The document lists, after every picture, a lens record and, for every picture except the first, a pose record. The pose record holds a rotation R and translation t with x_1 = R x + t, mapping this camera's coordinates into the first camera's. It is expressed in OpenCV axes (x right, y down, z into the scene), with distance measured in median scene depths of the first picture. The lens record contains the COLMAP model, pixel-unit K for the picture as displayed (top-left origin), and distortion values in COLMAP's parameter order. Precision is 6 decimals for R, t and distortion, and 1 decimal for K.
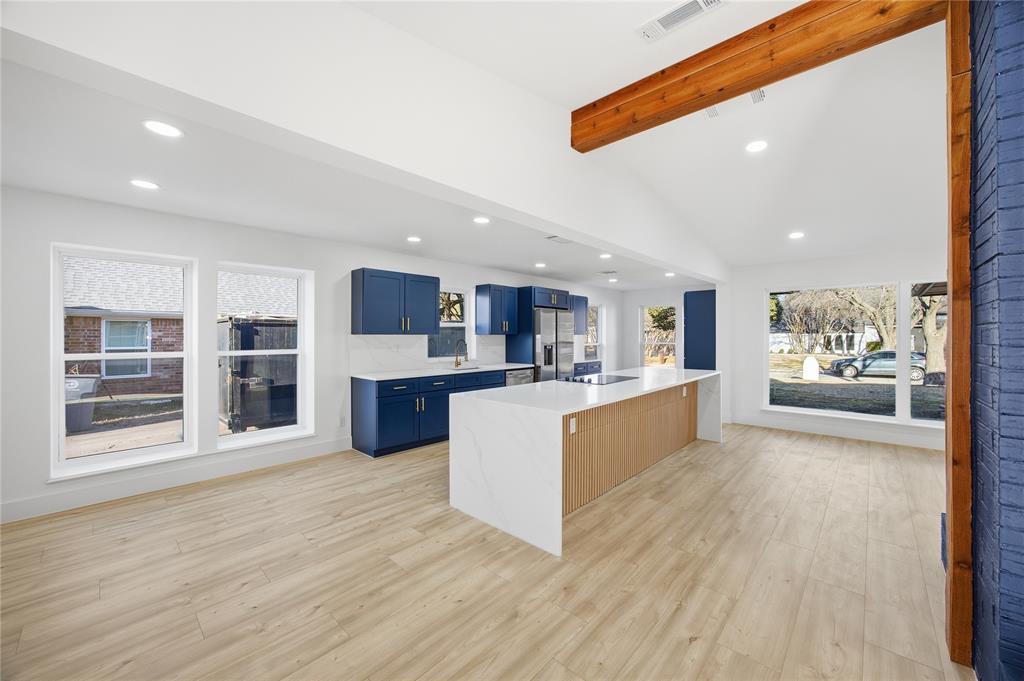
lens RADIAL K [[395.9, 0, 522.3], [0, 395.9, 333.3], [0, 0, 1]] dist [-0.014932, 0.002867]
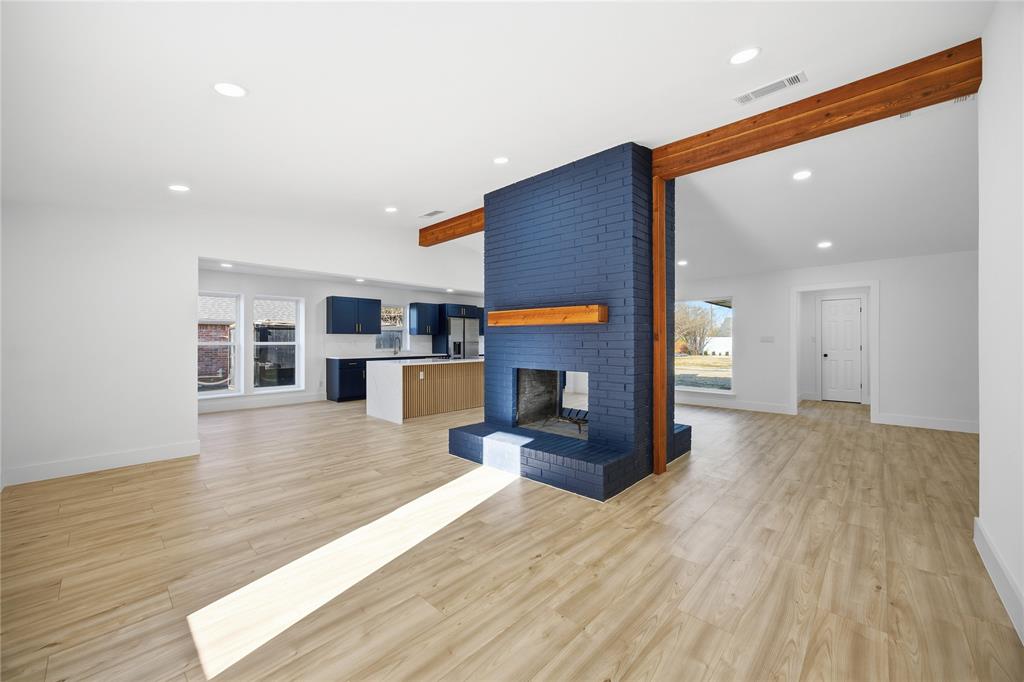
lens RADIAL K [[395.9, 0, 514.7], [0, 395.9, 340.3], [0, 0, 1]] dist [-0.014932, 0.002867]
pose [[0.999859, 0.001152, -0.016730, 0.343574], [-0.001032, 0.999974, 0.007172, 0.014523], [0.016738, -0.007153, 0.999834, -0.581712]]
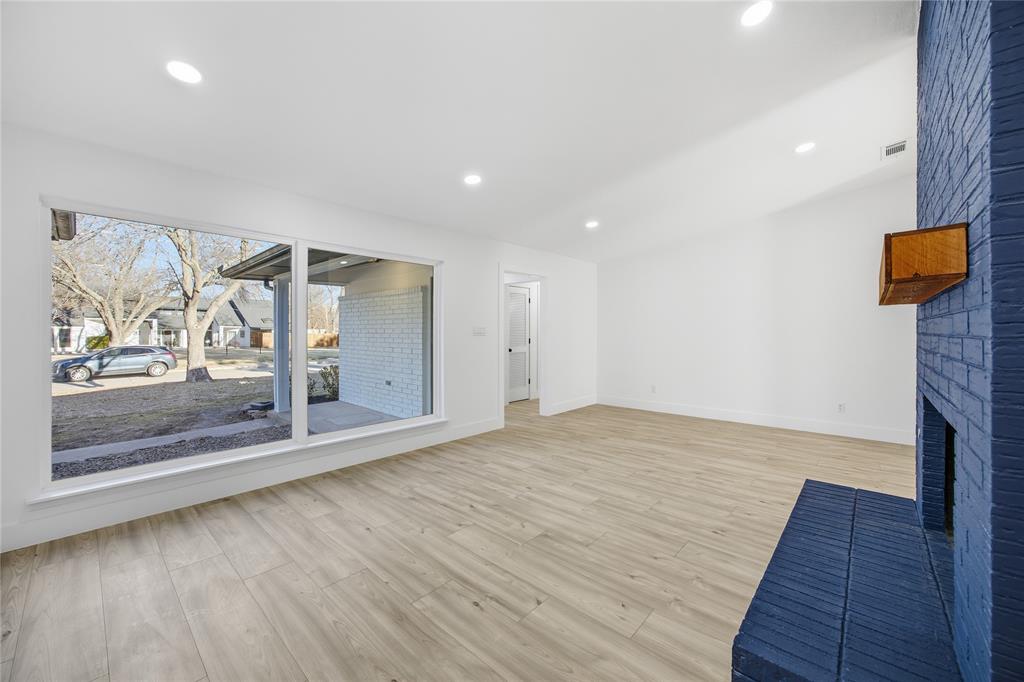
lens RADIAL K [[395.9, 0, 509.0], [0, 395.9, 335.4], [0, 0, 1]] dist [-0.014932, 0.002867]
pose [[0.003674, -0.010345, 0.999940, 0.219291], [-0.007268, 0.999920, 0.010371, 0.020255], [-0.999967, -0.007306, 0.003598, 0.512490]]
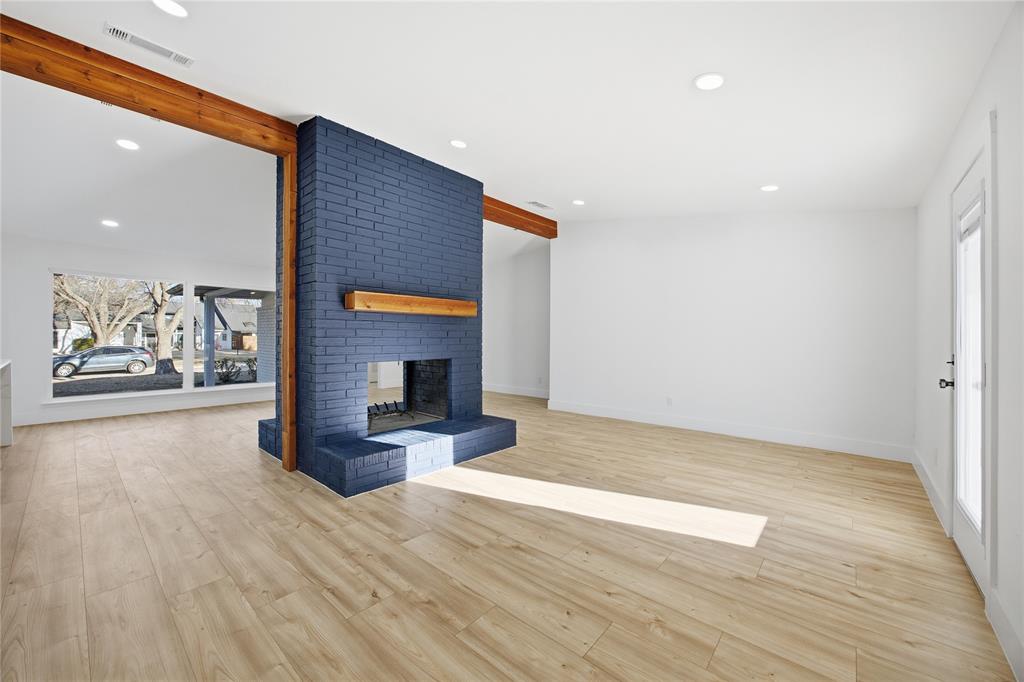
lens RADIAL K [[395.9, 0, 515.6], [0, 395.9, 336.5], [0, 0, 1]] dist [-0.014932, 0.002867]
pose [[-0.019822, -0.000387, 0.999803, -0.284593], [-0.011749, 0.999931, 0.000154, 0.028645], [-0.999734, -0.011744, -0.019825, -0.042519]]
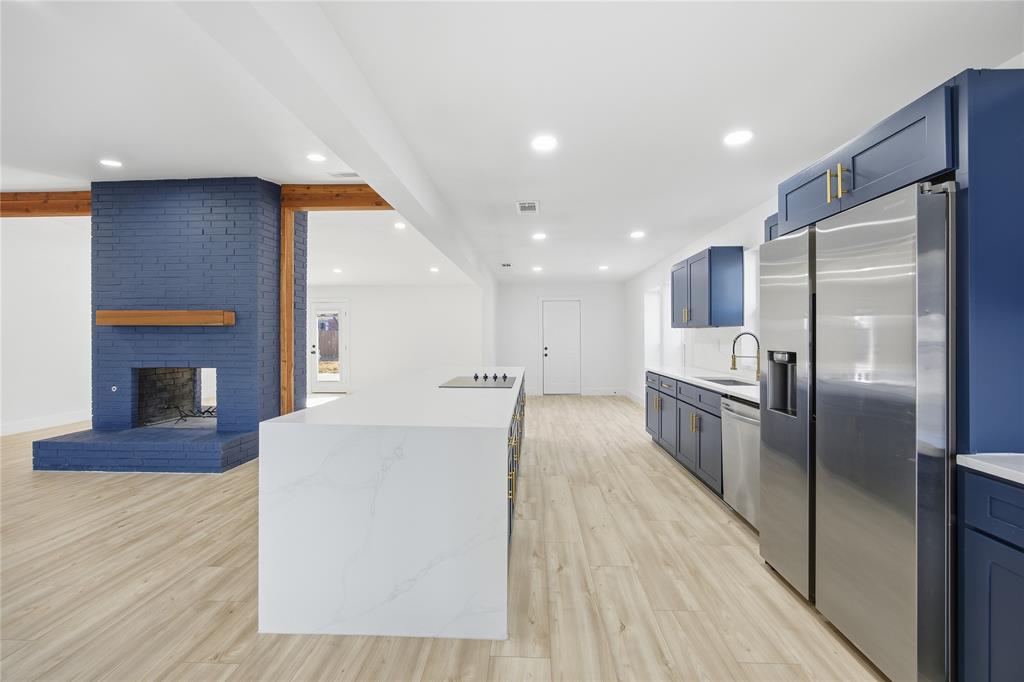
lens RADIAL K [[395.9, 0, 512.4], [0, 395.9, 338.5], [0, 0, 1]] dist [-0.014932, 0.002867]
pose [[-0.771683, 0.000598, -0.636007, 0.469600], [0.005372, 0.999970, -0.005578, 0.024131], [0.635985, -0.007721, -0.771663, 1.184712]]
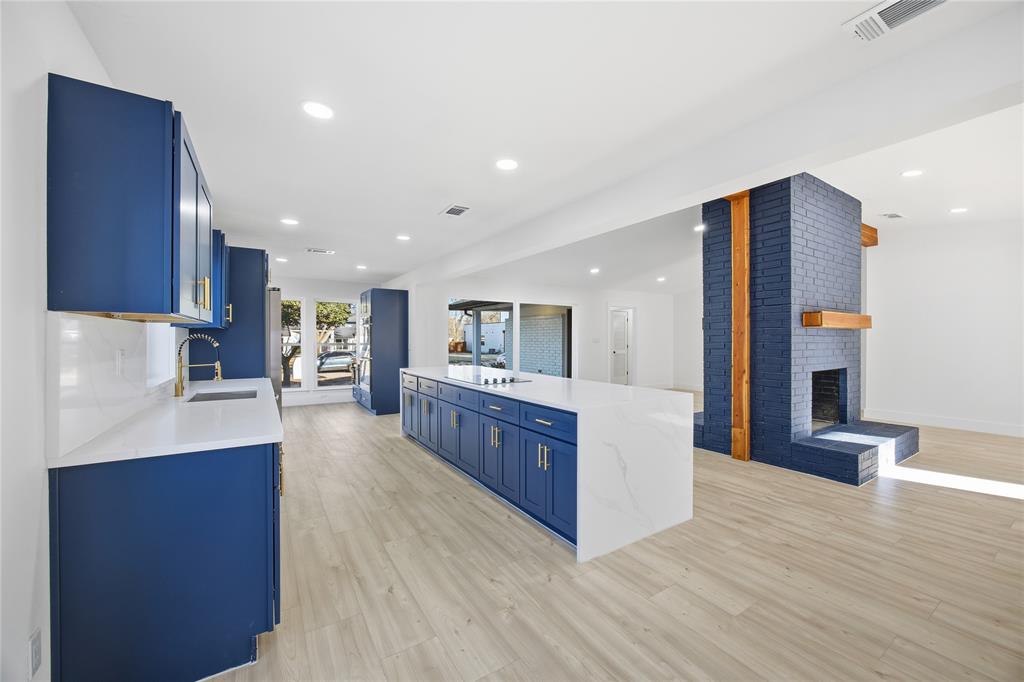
lens RADIAL K [[395.9, 0, 510.4], [0, 395.9, 337.6], [0, 0, 1]] dist [-0.014932, 0.002867]
pose [[0.258552, 0.004288, 0.965988, -0.486145], [-0.006309, 0.999976, -0.002750, 0.016234], [-0.965977, -0.005383, 0.258573, 0.505163]]
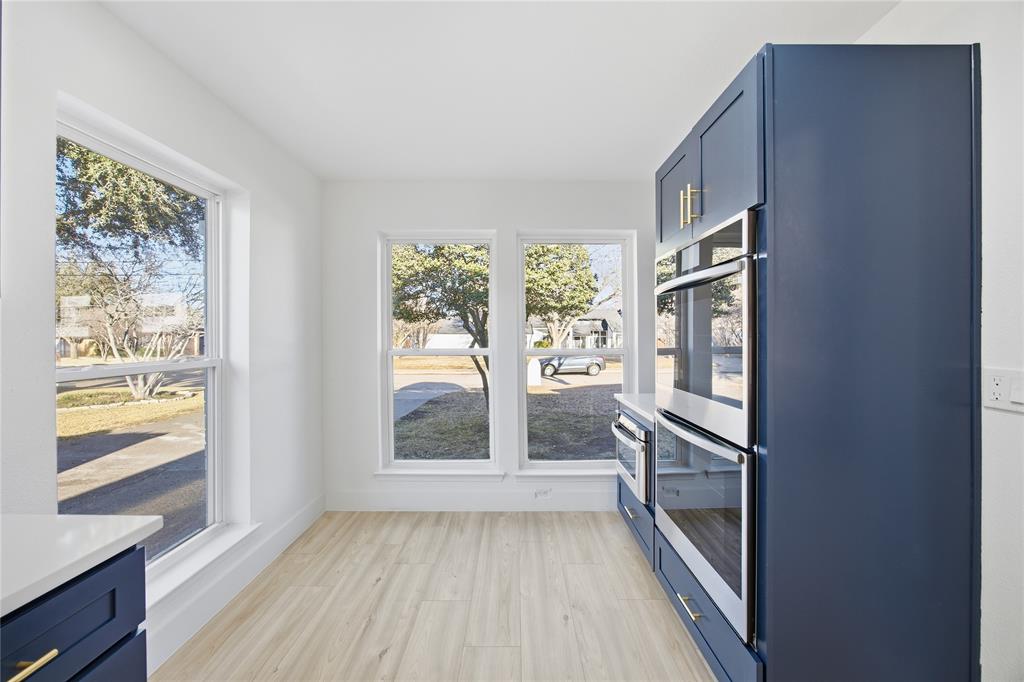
lens RADIAL K [[395.9, 0, 519.9], [0, 395.9, 332.9], [0, 0, 1]] dist [-0.014932, 0.002867]
pose [[0.728159, 0.006206, 0.685380, 0.259371], [-0.004157, 0.999981, -0.004638, 0.017432], [-0.685395, 0.000528, 0.728171, 1.100543]]
